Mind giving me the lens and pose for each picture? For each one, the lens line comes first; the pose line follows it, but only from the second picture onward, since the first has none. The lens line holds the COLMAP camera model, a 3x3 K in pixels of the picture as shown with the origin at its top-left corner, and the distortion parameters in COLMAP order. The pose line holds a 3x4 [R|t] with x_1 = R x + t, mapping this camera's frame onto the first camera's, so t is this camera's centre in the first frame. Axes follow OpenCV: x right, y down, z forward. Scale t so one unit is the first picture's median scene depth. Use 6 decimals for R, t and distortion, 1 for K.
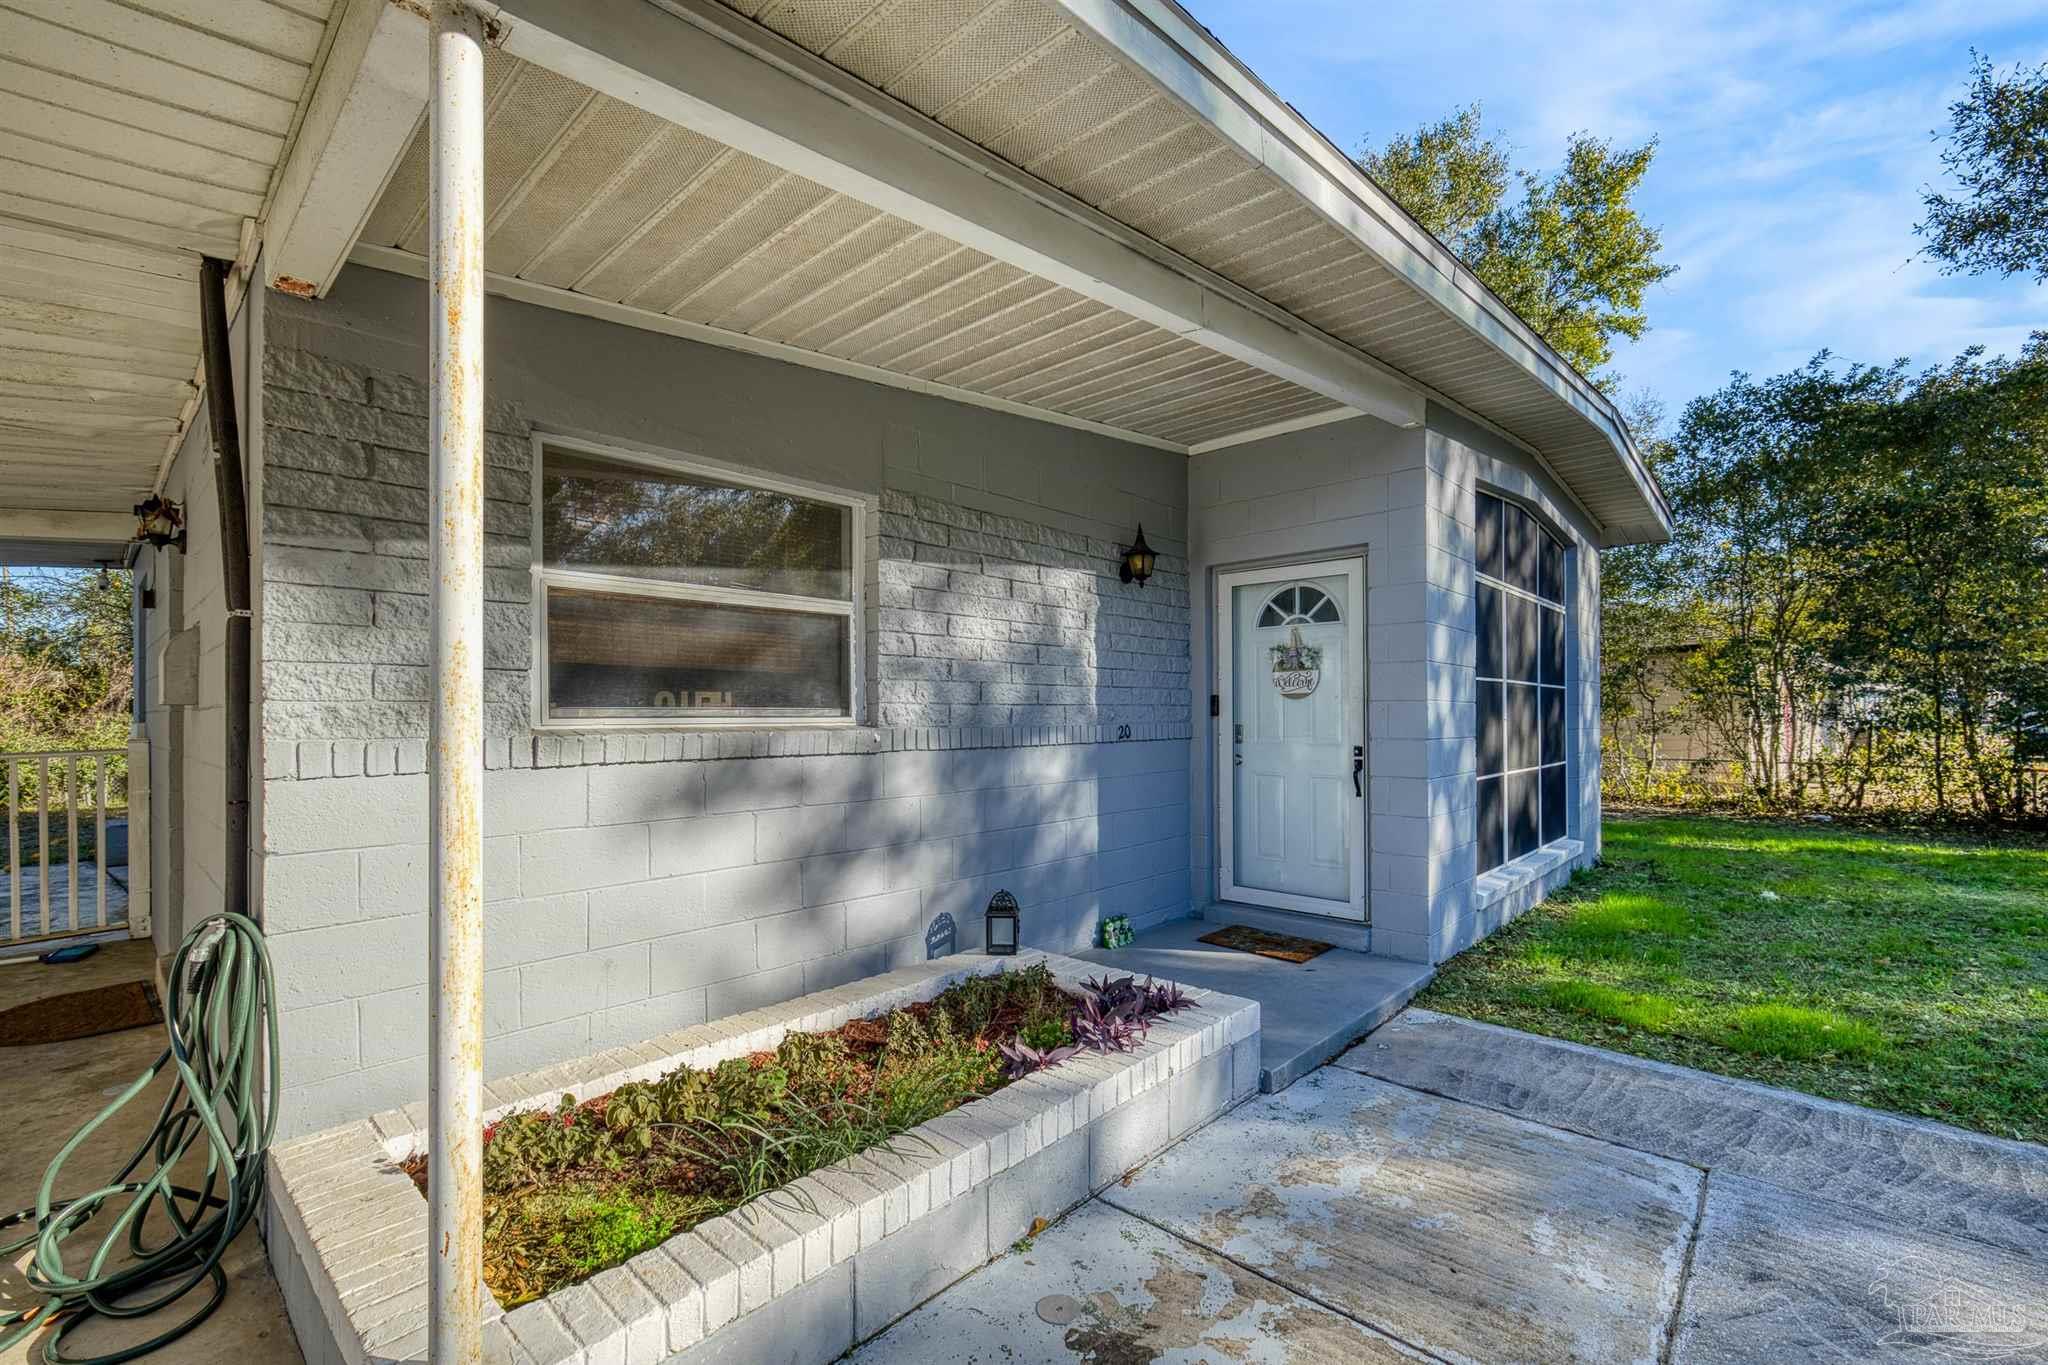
lens RADIAL K [[855.2, 0, 1008.4], [0, 855.2, 711.9], [0, 0, 1]] dist [0.002534, 0.000685]
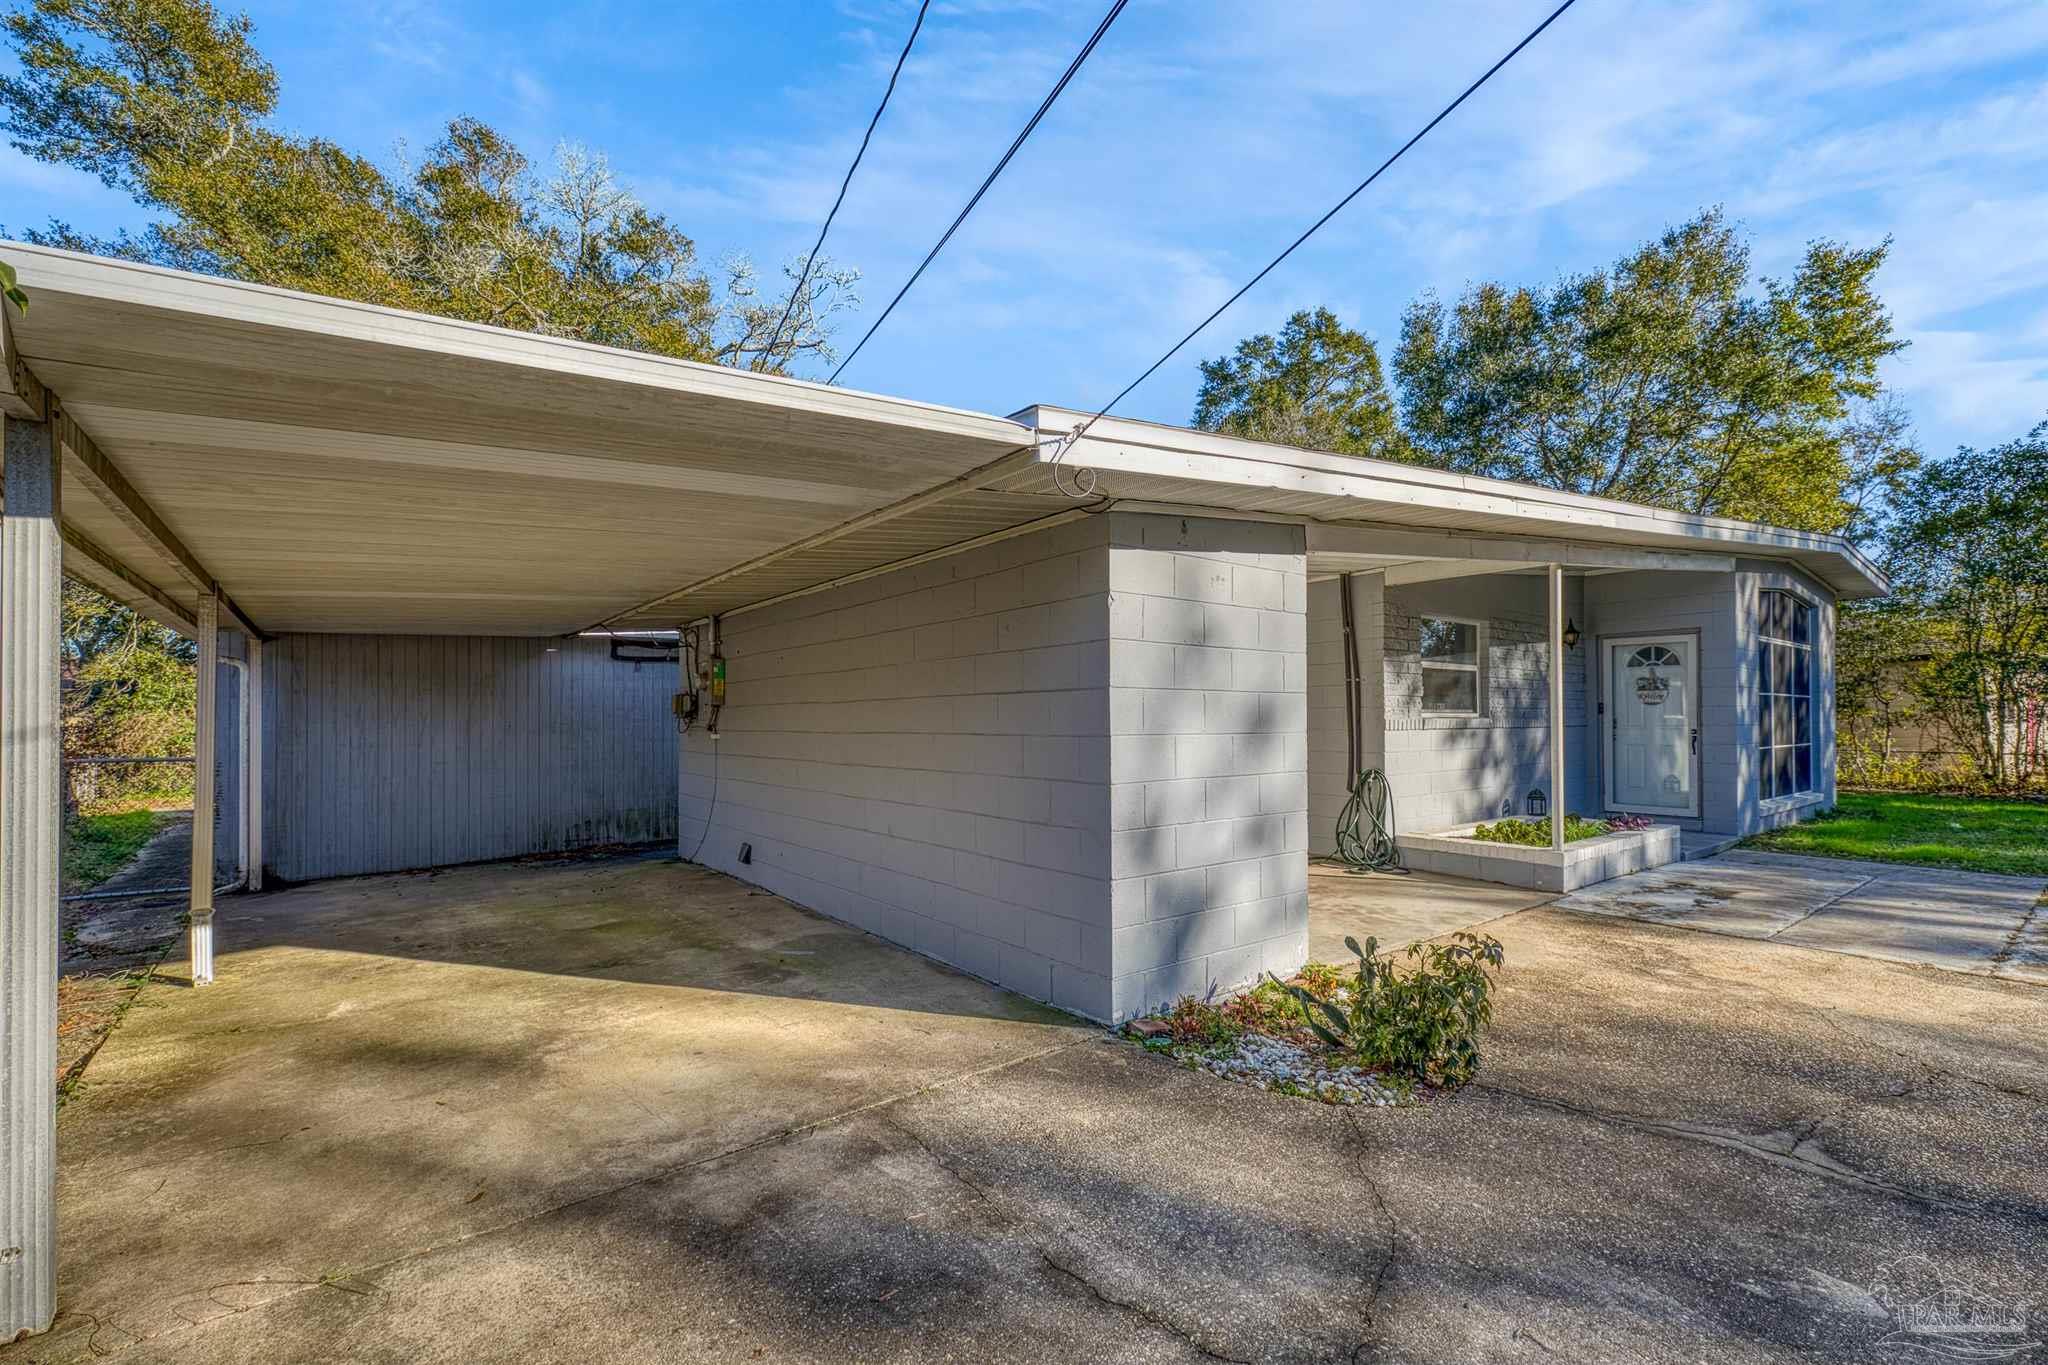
lens RADIAL K [[855.2, 0, 1008.4], [0, 855.2, 711.9], [0, 0, 1]] dist [0.002534, 0.000685]
pose [[0.986419, 0.000128, -0.164247, -0.603306], [-0.000171, 1.000000, -0.000249, 0.000561], [0.164247, 0.000273, 0.986419, -0.882931]]
